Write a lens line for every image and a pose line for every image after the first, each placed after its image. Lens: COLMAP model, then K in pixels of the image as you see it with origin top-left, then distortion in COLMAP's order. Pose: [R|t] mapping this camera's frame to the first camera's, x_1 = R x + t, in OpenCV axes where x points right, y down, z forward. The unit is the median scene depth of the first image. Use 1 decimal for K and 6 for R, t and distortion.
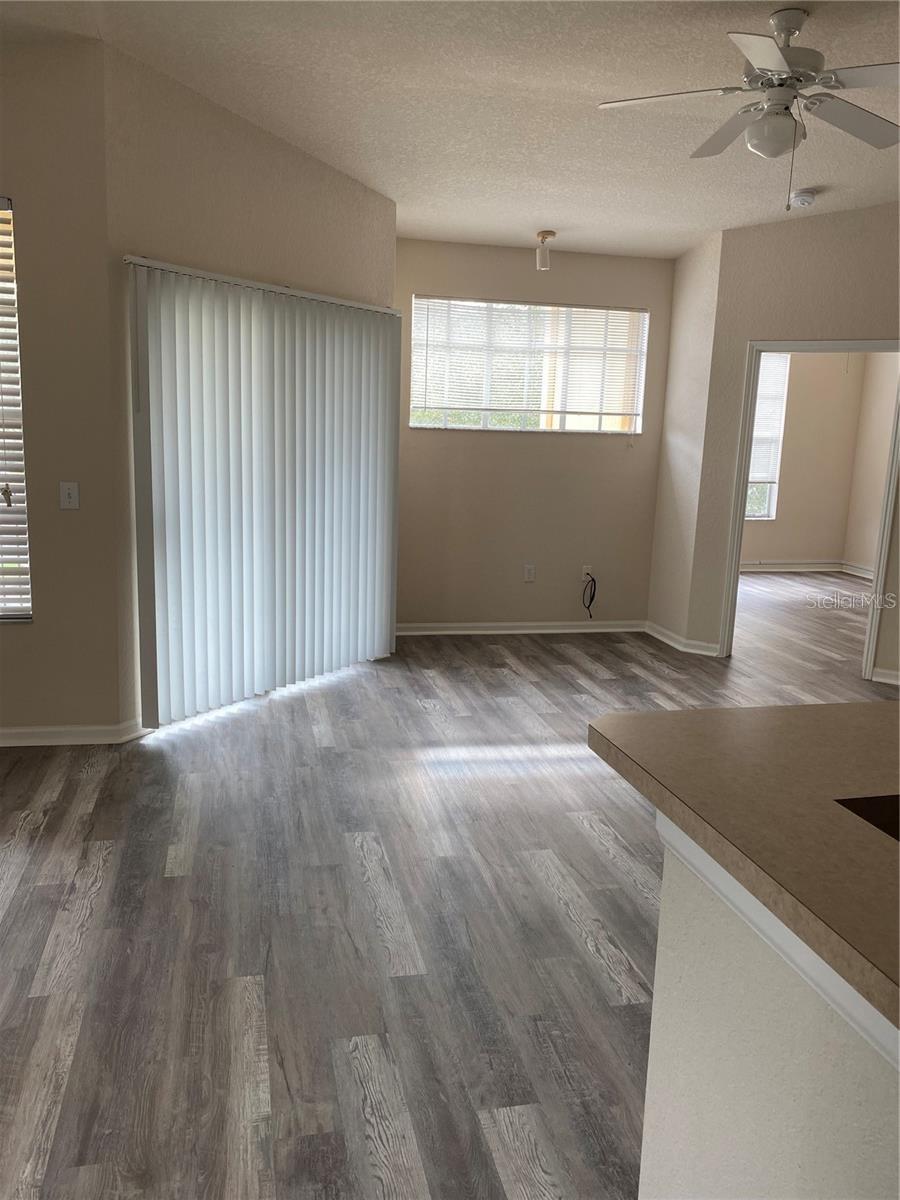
lens RADIAL K [[902.5, 0, 453.5], [0, 902.5, 598.0], [0, 0, 1]] dist [0.010077, 0.004779]
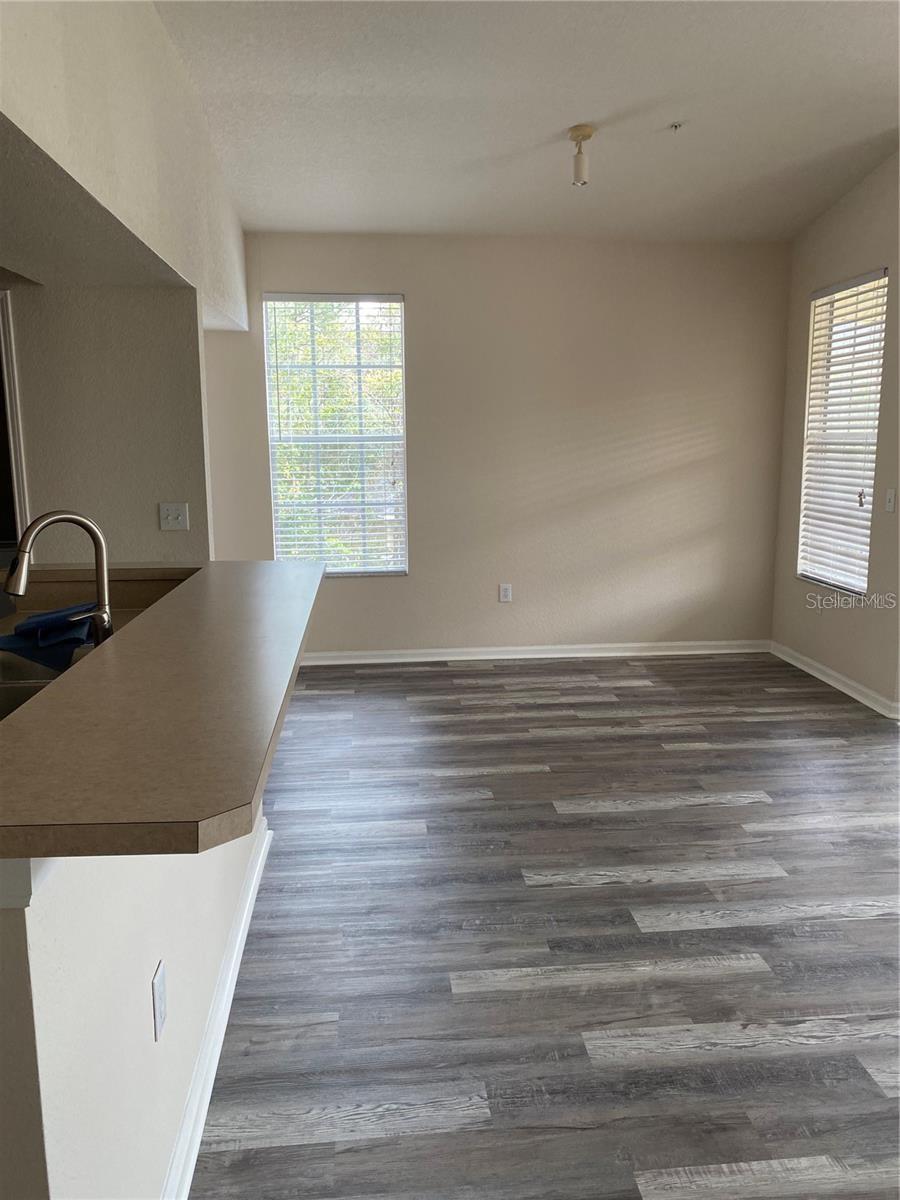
lens RADIAL K [[902.5, 0, 453.5], [0, 902.5, 598.0], [0, 0, 1]] dist [0.010077, 0.004779]
pose [[-0.131933, 0.134191, -0.982134, 0.707519], [-0.179255, 0.971230, 0.156781, -0.058835], [0.974916, 0.196737, -0.104083, 0.478948]]
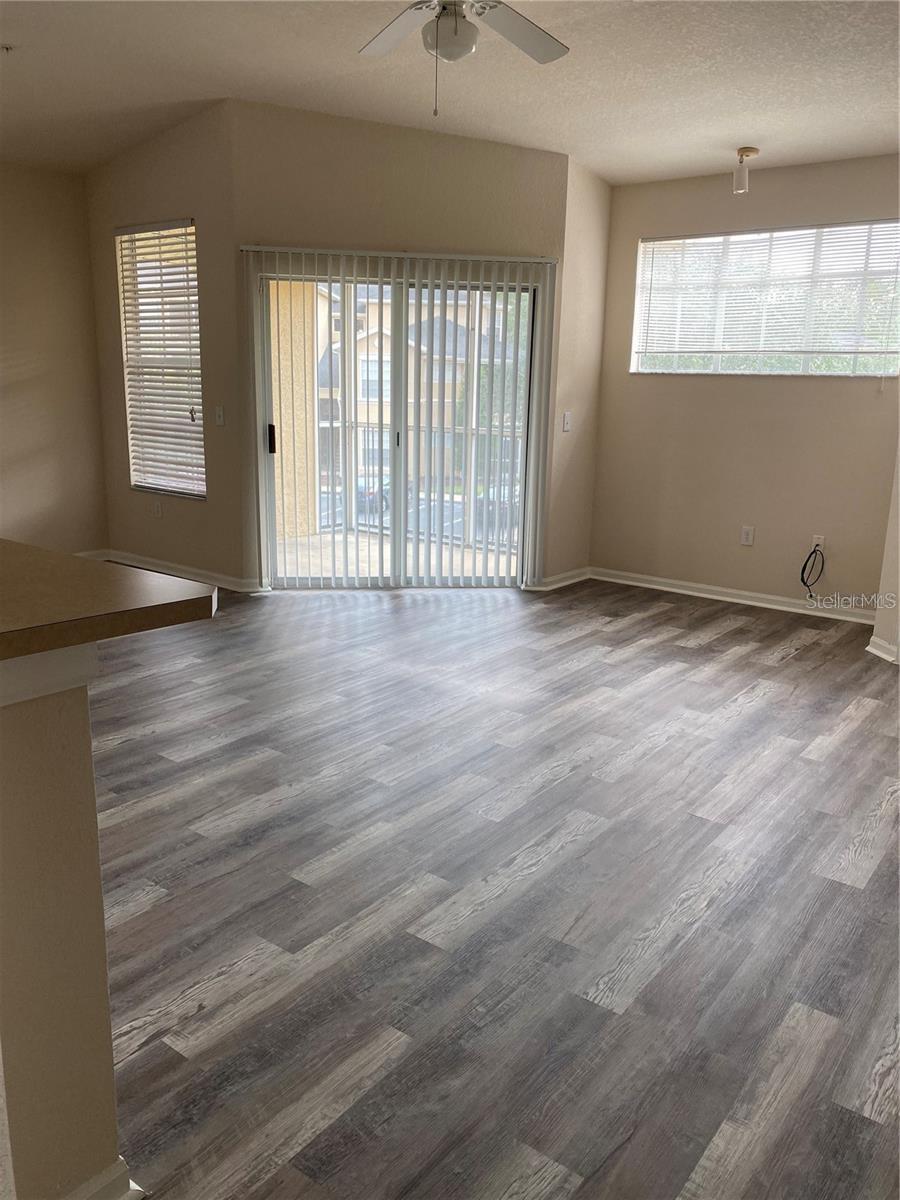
lens RADIAL K [[932.8, 0, 445.8], [0, 932.8, 559.9], [0, 0, 1]] dist [0.003467, 0.007380]
pose [[0.642674, 0.125236, -0.755834, 0.811534], [-0.145111, 0.988590, 0.040416, 0.002957], [0.752272, 0.083706, 0.653514, 0.251679]]
